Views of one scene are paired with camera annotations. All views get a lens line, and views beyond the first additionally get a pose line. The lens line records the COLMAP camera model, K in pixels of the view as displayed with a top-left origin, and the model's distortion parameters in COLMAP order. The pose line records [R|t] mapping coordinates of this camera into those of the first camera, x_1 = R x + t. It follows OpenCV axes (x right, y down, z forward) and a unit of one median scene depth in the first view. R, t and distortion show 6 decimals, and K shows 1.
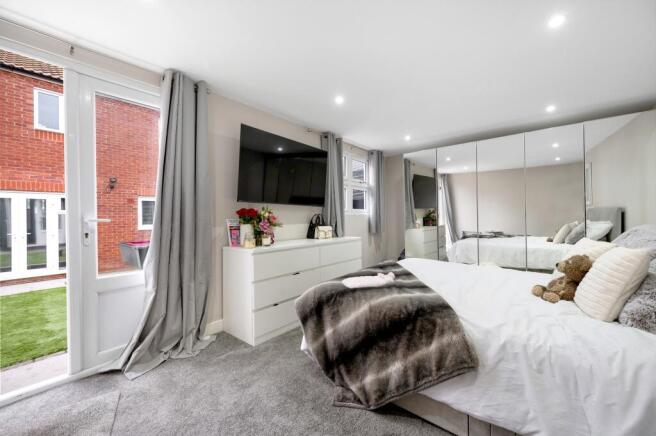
lens RADIAL K [[260.6, 0, 331.5], [0, 260.6, 215.4], [0, 0, 1]] dist [-0.002412, -0.000153]
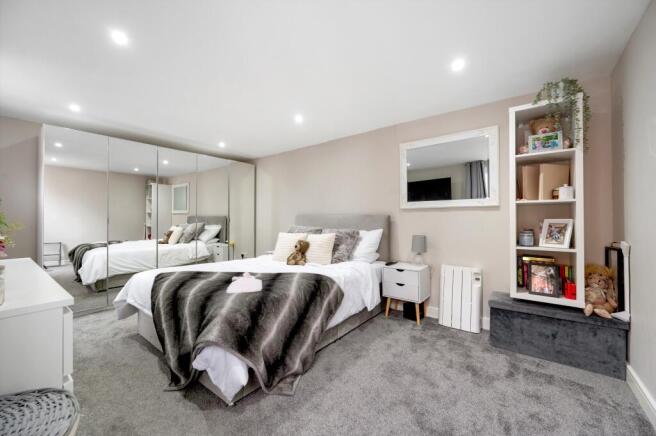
lens RADIAL K [[260.6, 0, 331.2], [0, 260.6, 219.7], [0, 0, 1]] dist [-0.002412, -0.000153]
pose [[-0.035662, 0.010710, 0.999307, -0.469072], [-0.003925, 0.999933, -0.010857, 0.005597], [-0.999356, -0.004309, -0.035617, 0.374074]]
